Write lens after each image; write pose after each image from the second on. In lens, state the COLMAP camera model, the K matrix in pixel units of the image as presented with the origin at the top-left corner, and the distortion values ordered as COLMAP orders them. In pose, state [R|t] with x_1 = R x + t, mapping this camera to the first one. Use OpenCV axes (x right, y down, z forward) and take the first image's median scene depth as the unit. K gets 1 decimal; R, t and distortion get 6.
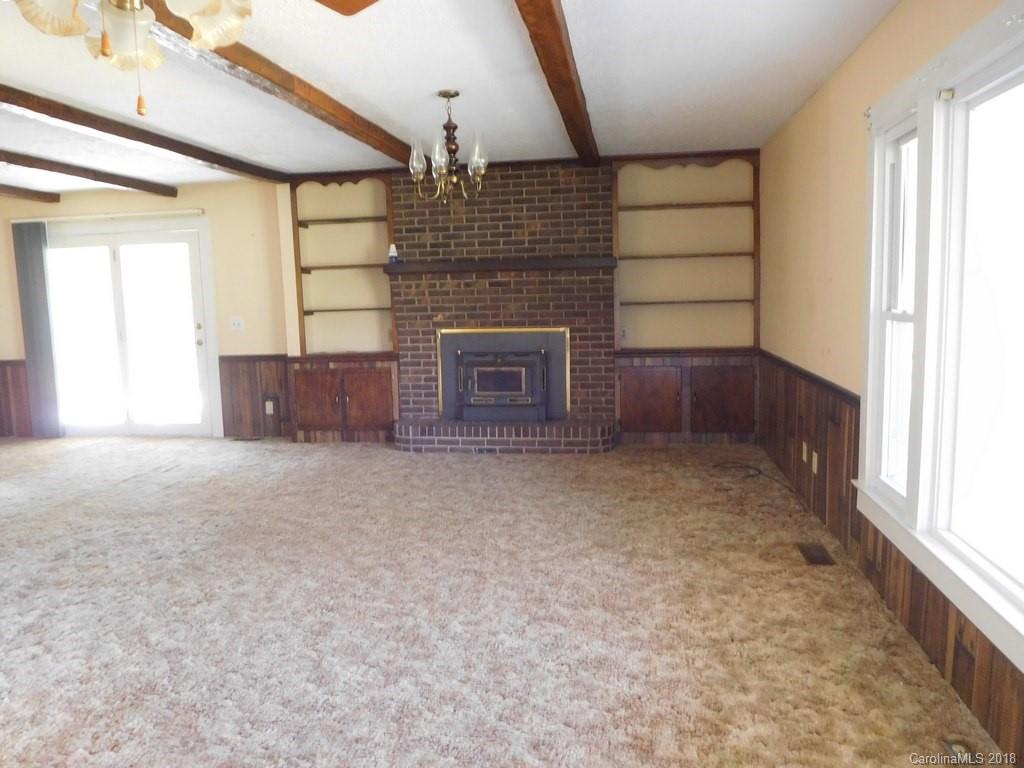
lens RADIAL K [[779.5, 0, 512.0], [0, 779.5, 384.0], [0, 0, 1]] dist [0.009880, -0.009725]
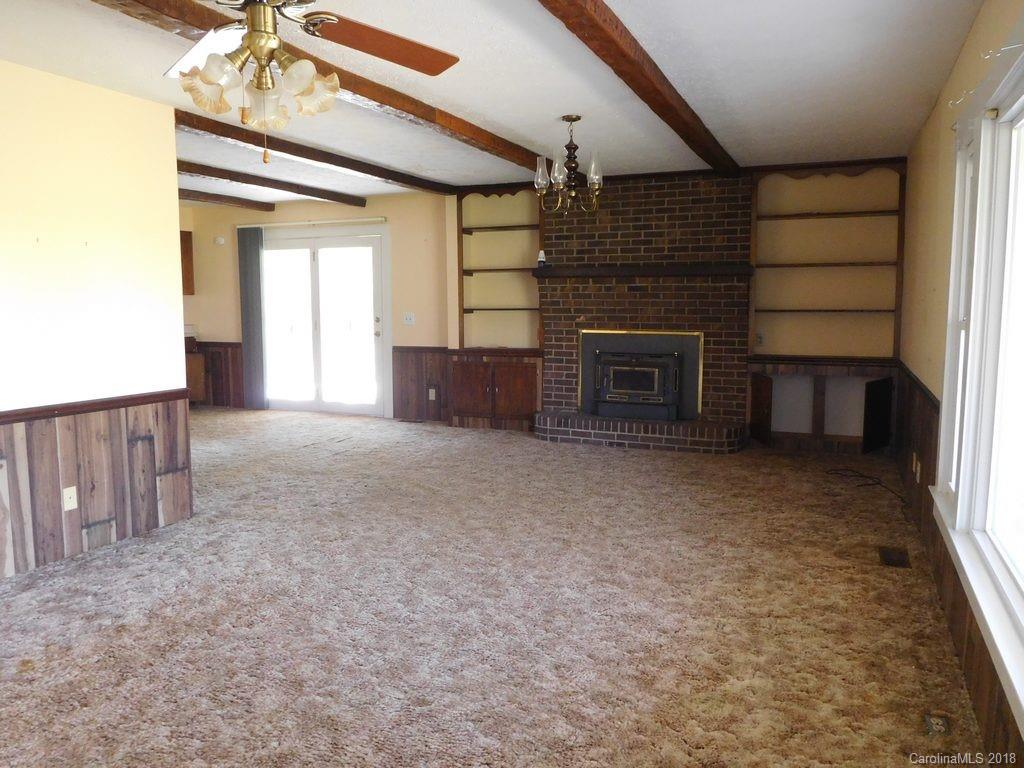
lens RADIAL K [[779.5, 0, 512.0], [0, 779.5, 384.0], [0, 0, 1]] dist [0.009880, -0.009725]
pose [[0.968926, 0.052243, -0.241771, 0.116958], [-0.053789, 0.998552, 0.000204, 0.014884], [0.241432, 0.012807, 0.970333, -0.099130]]
